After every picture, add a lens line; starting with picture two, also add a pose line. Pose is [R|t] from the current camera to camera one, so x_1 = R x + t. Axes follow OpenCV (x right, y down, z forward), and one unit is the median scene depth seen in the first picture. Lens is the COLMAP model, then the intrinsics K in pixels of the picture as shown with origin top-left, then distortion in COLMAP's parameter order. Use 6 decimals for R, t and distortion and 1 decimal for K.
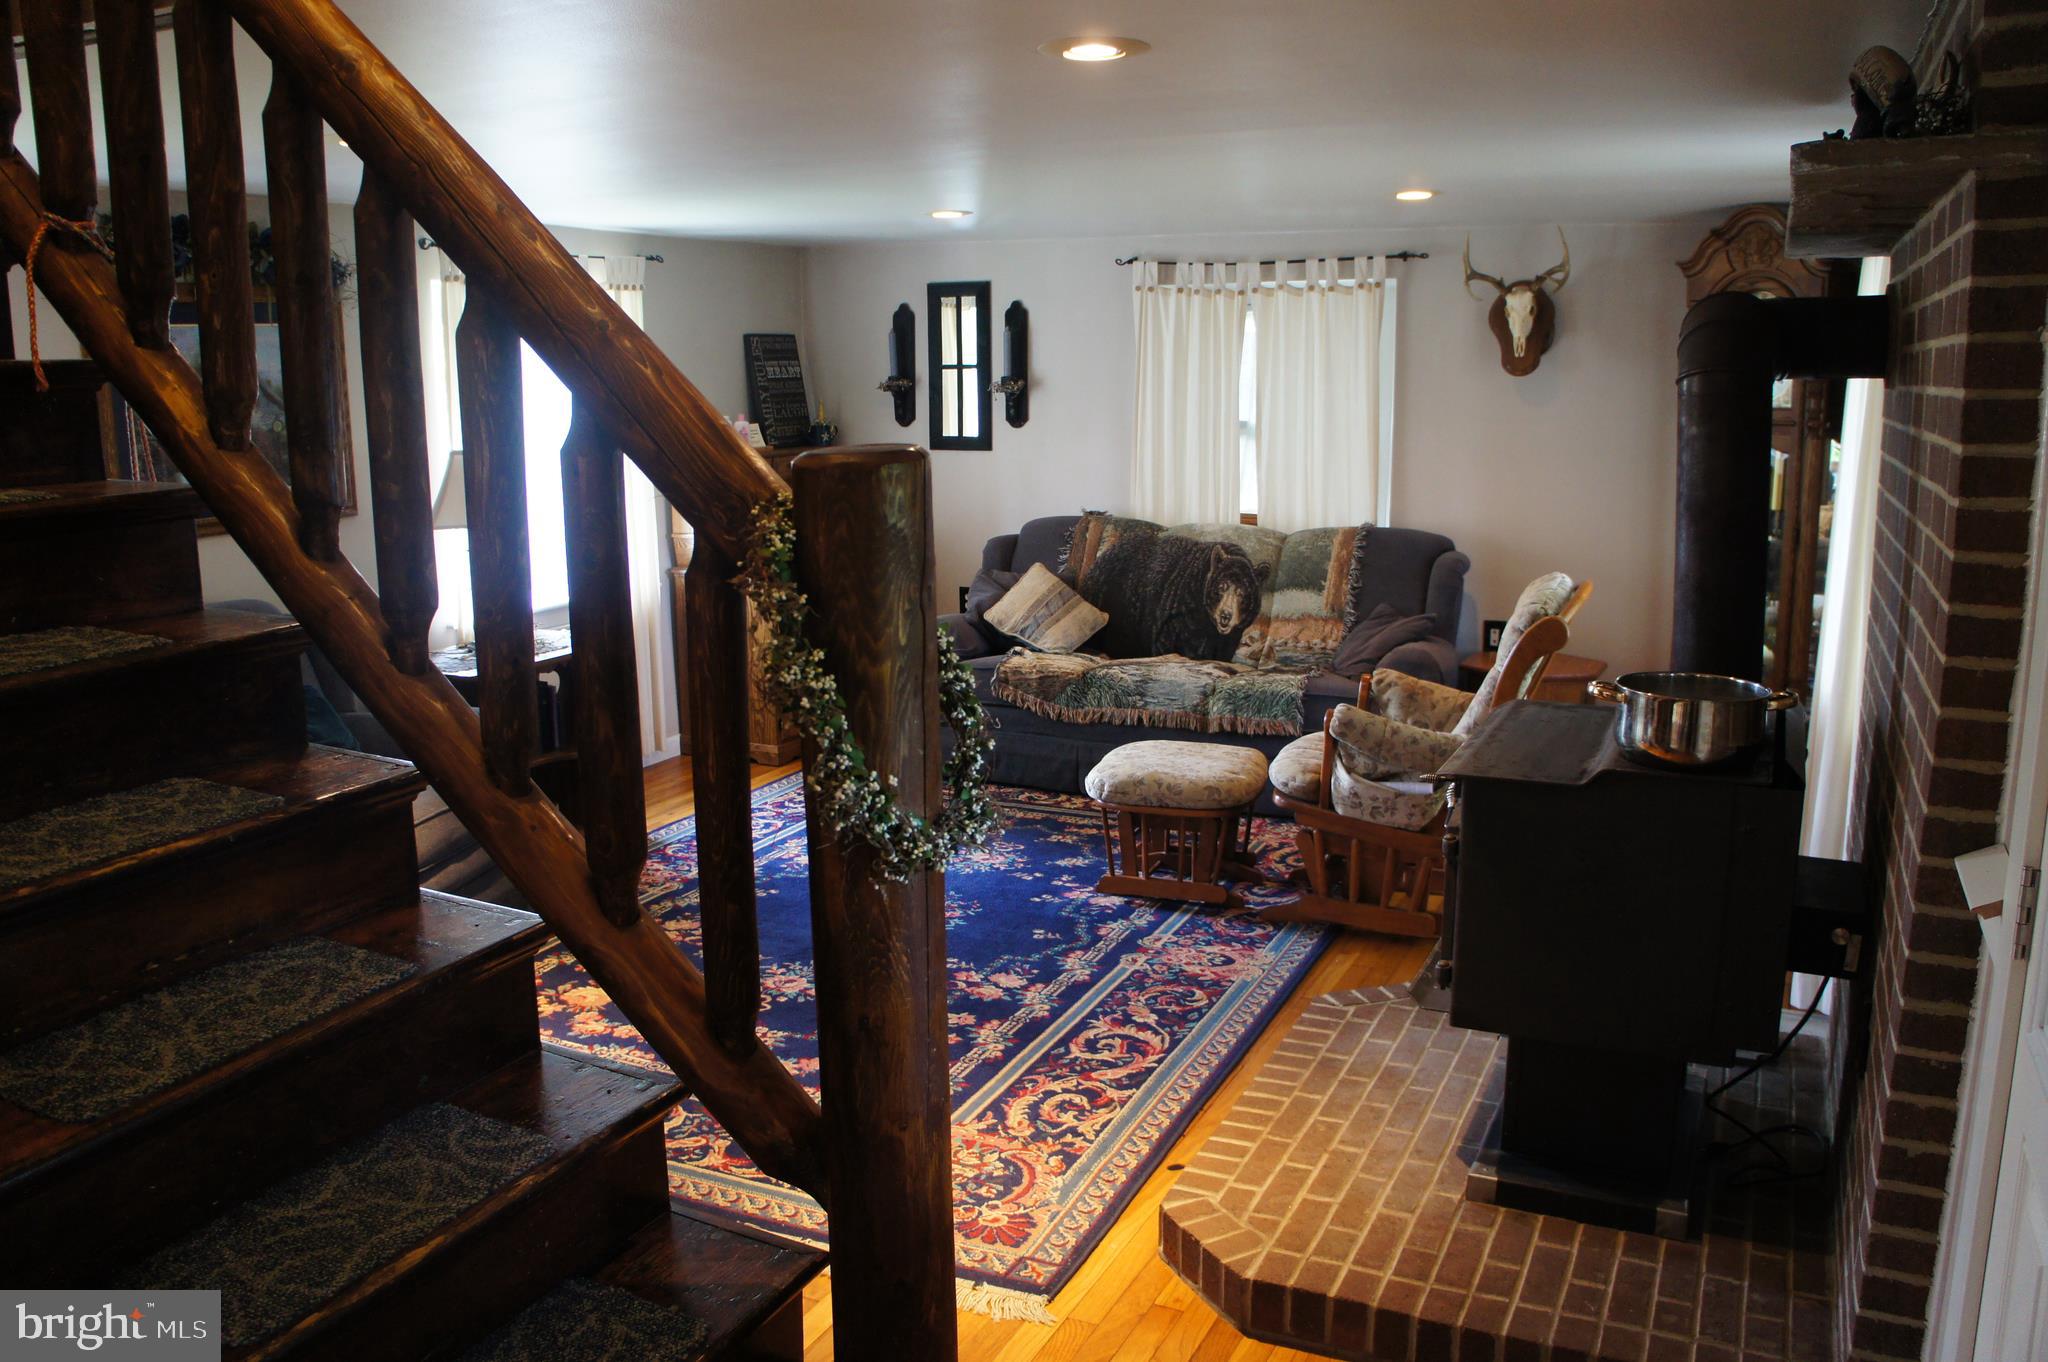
lens RADIAL K [[1631.3, 0, 1024.0], [0, 1631.3, 681.0], [0, 0, 1]] dist [-0.178094, 0.151489]
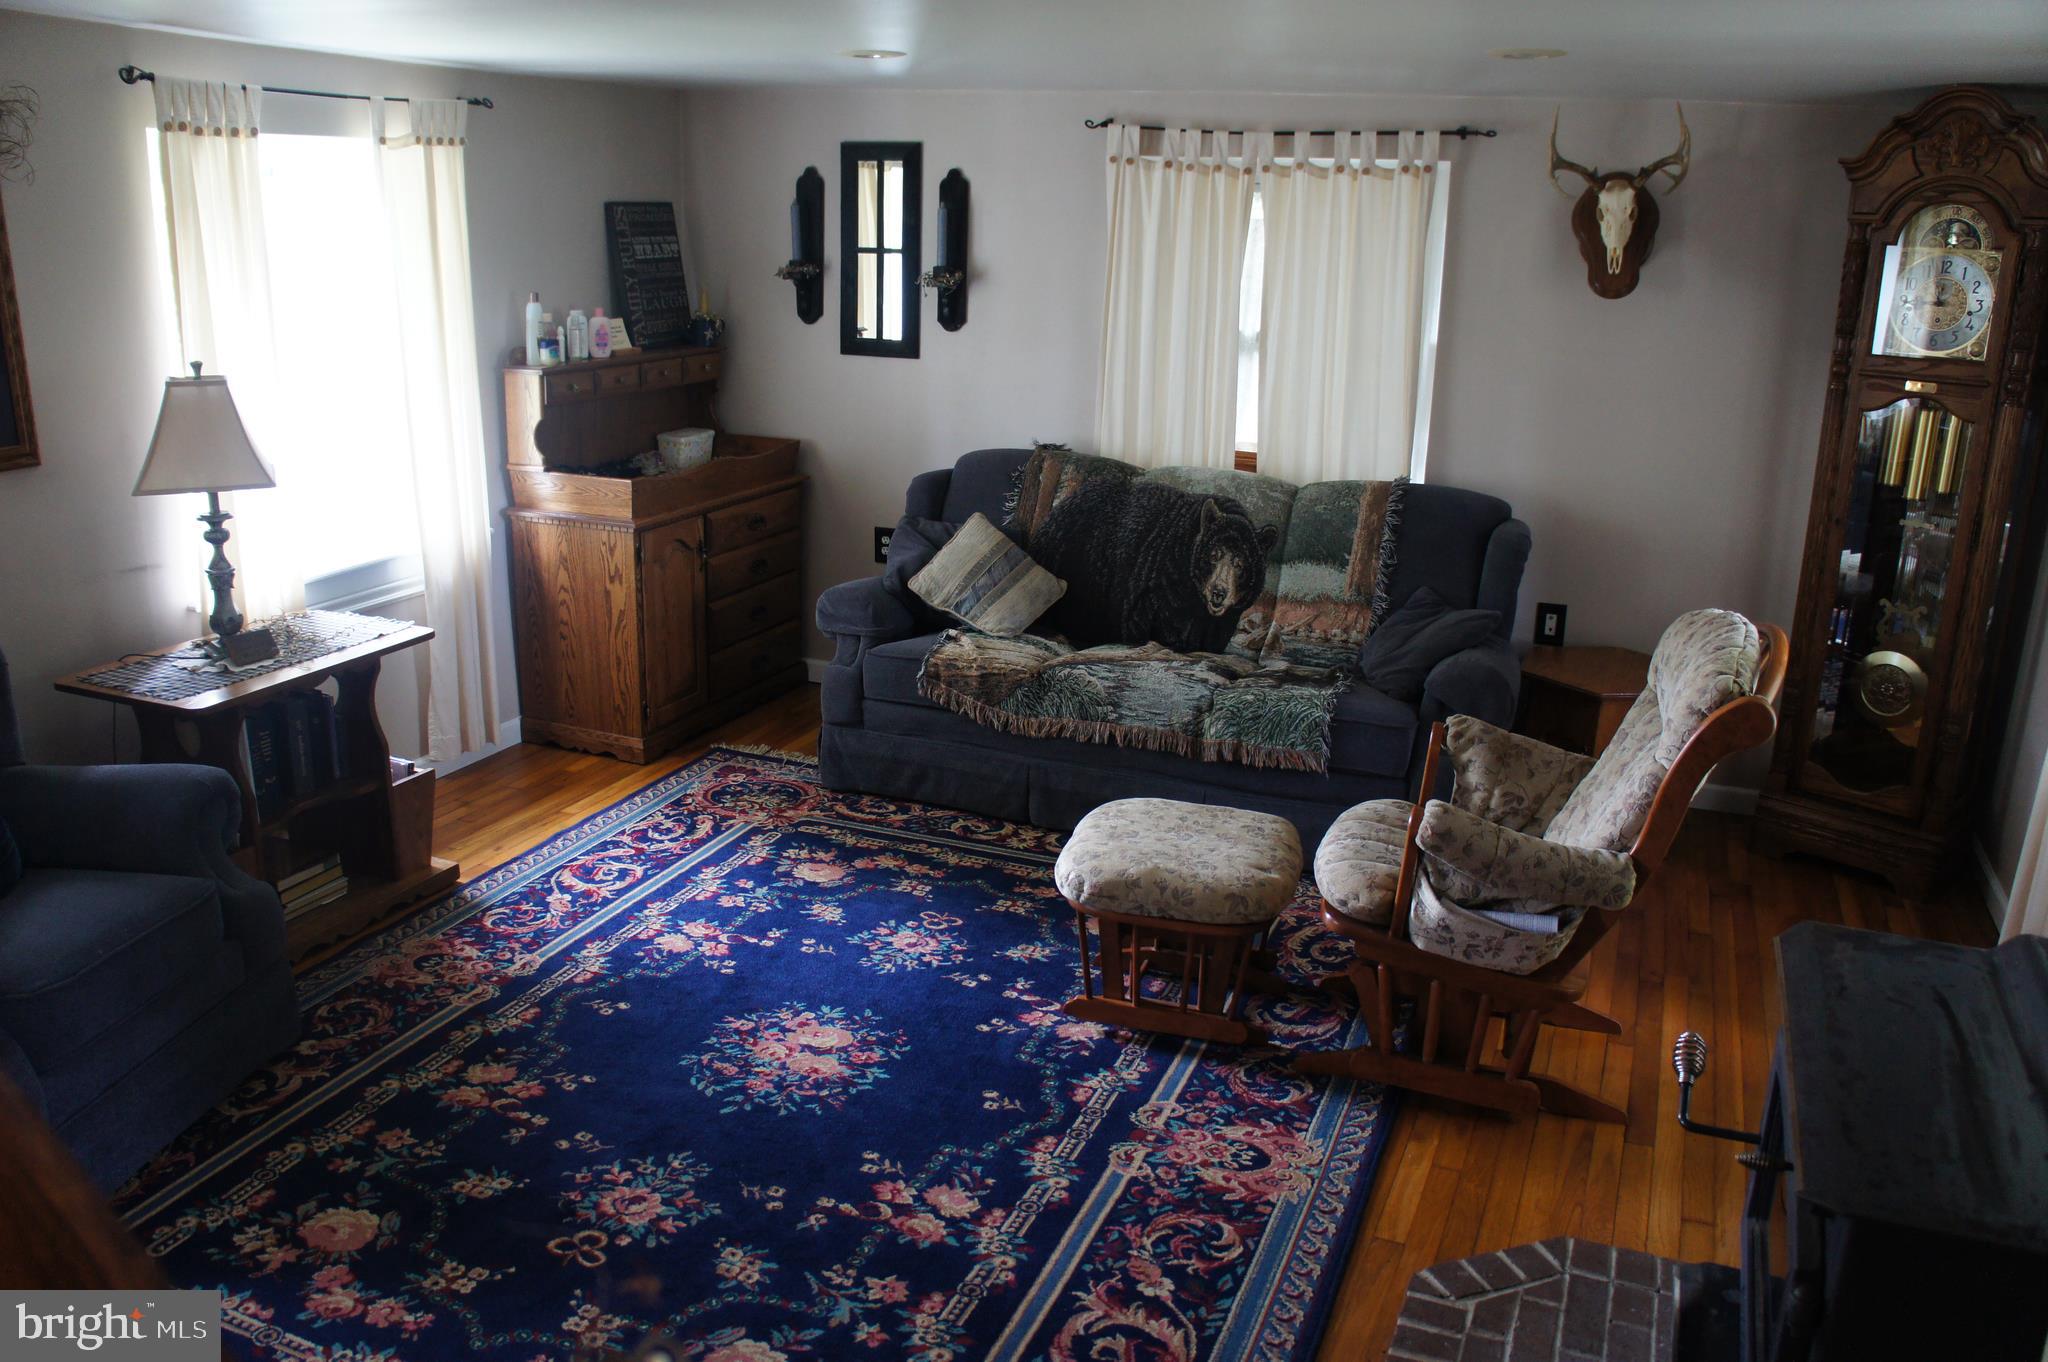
lens RADIAL K [[1631.3, 0, 1024.0], [0, 1631.3, 681.0], [0, 0, 1]] dist [-0.178094, 0.151489]
pose [[0.997999, 0.015762, 0.061240, -0.017377], [-0.021461, 0.995383, 0.093549, -0.072169], [-0.059483, -0.094676, 0.993729, 0.236673]]
